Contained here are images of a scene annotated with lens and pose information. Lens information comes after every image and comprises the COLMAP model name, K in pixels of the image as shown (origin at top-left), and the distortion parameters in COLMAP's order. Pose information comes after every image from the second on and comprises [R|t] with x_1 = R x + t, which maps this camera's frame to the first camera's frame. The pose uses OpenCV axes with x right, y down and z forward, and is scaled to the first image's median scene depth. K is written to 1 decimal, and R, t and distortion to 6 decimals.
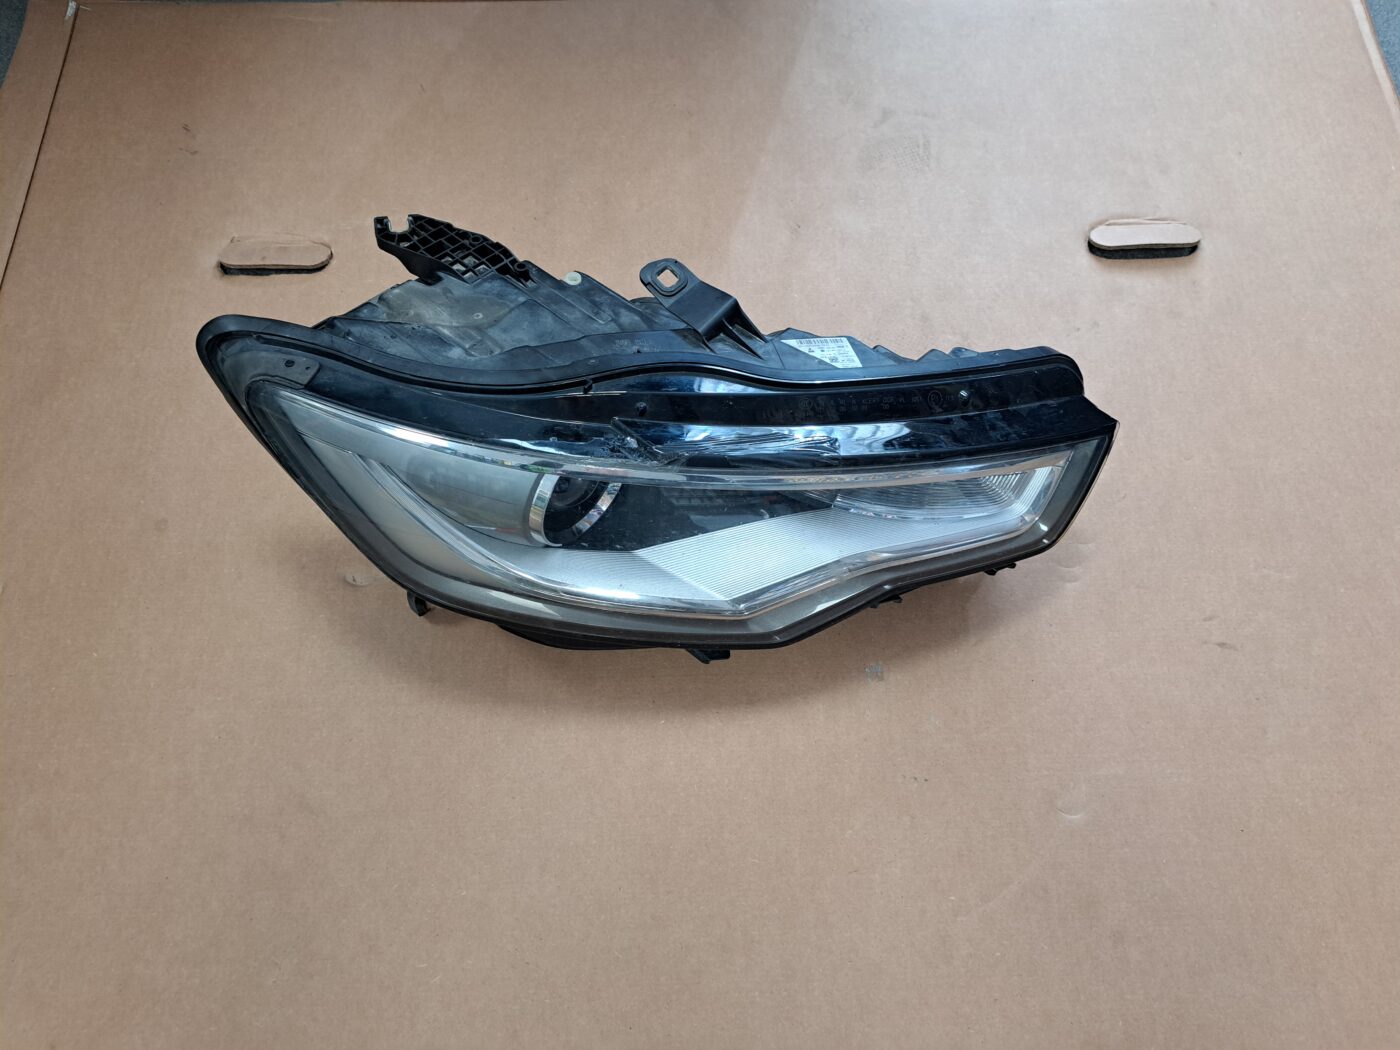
lens RADIAL K [[1021.0, 0, 697.8], [0, 1021.0, 518.1], [0, 0, 1]] dist [0.041563, -0.064987]
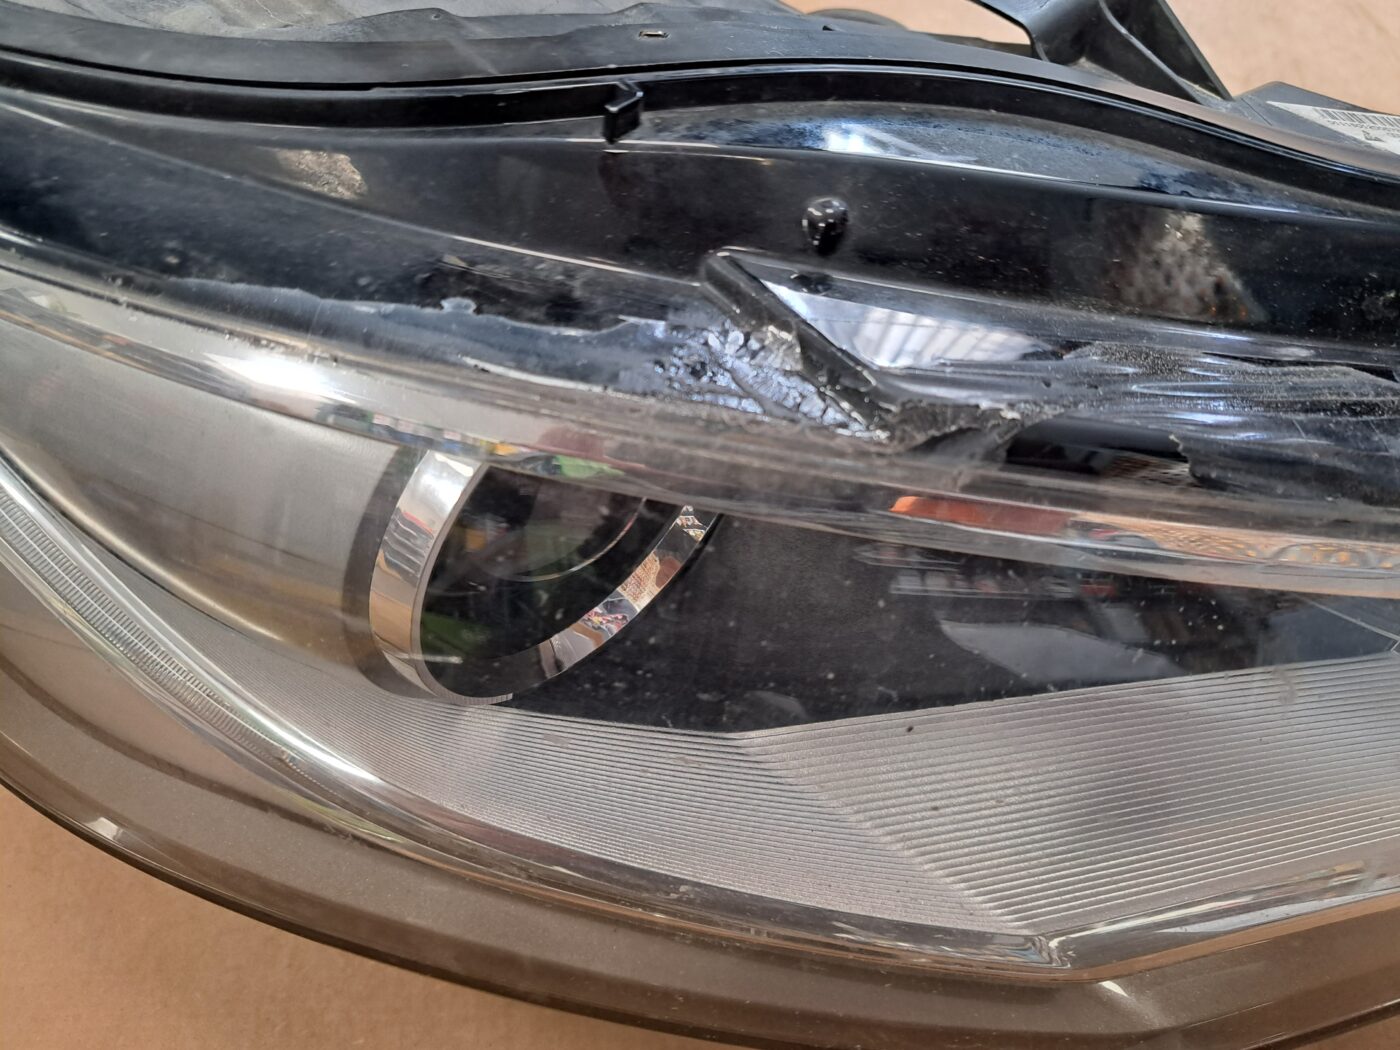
lens RADIAL K [[1053.4, 0, 710.4], [0, 1053.4, 492.8], [0, 0, 1]] dist [-0.007604, -0.004950]
pose [[0.993870, 0.082959, -0.073082, -0.054259], [-0.087306, 0.994466, -0.058435, -0.021655], [0.067830, 0.064458, 0.995613, 0.679295]]
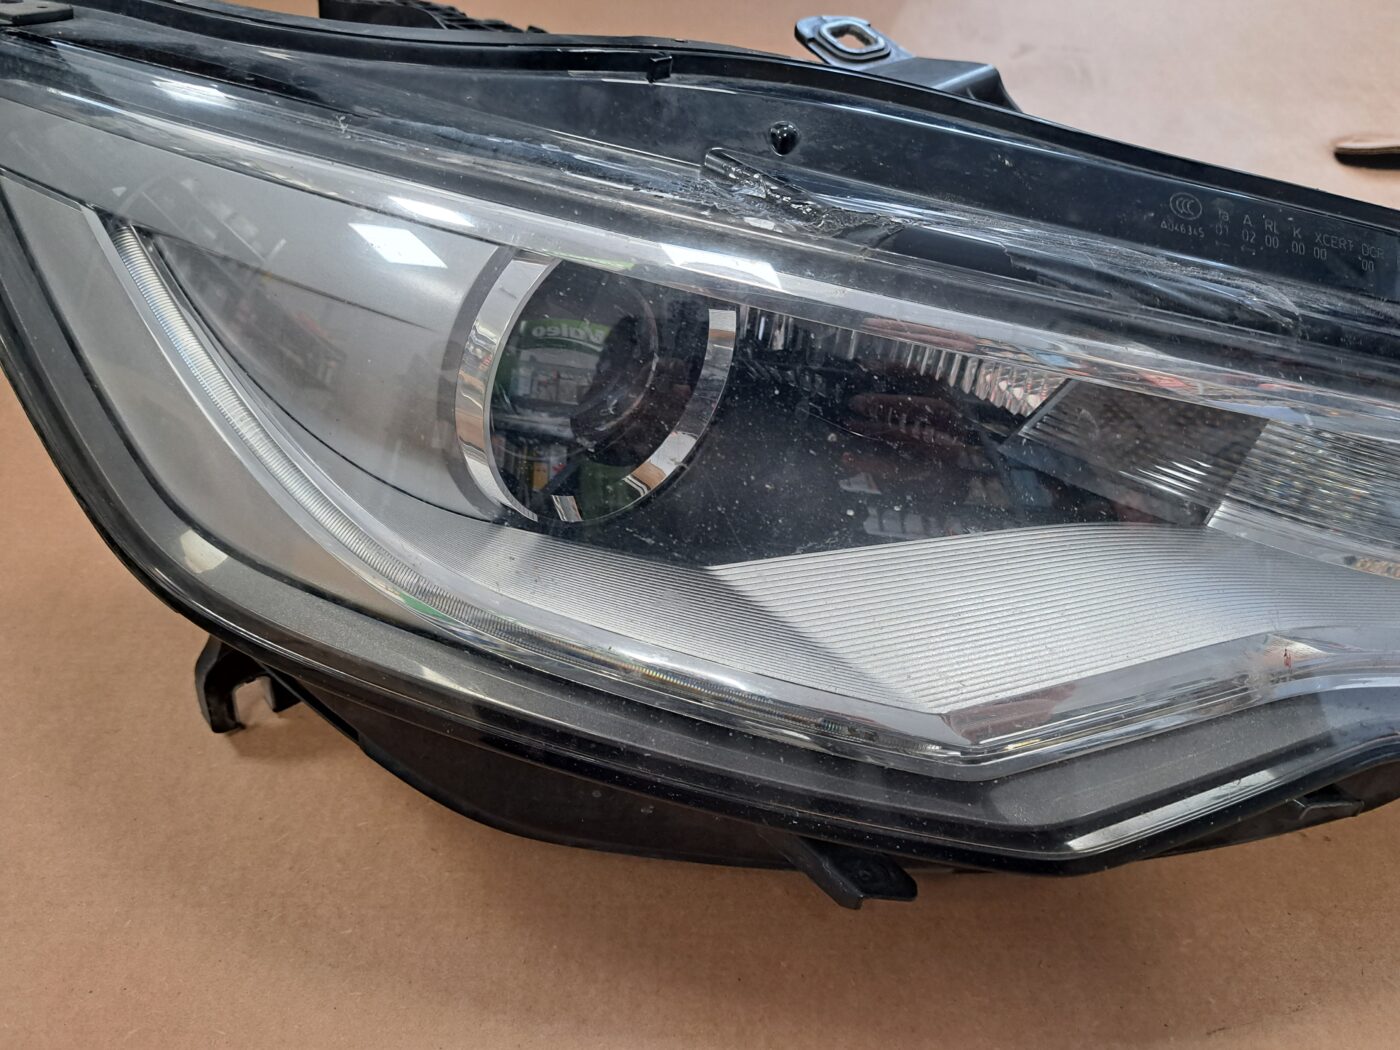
lens RADIAL K [[1021.0, 0, 697.8], [0, 1021.0, 518.1], [0, 0, 1]] dist [0.041563, -0.064987]
pose [[0.990519, 0.109500, -0.082956, -0.035739], [-0.131945, 0.926421, -0.352612, 0.159843], [0.038241, 0.360215, 0.932085, 0.619993]]
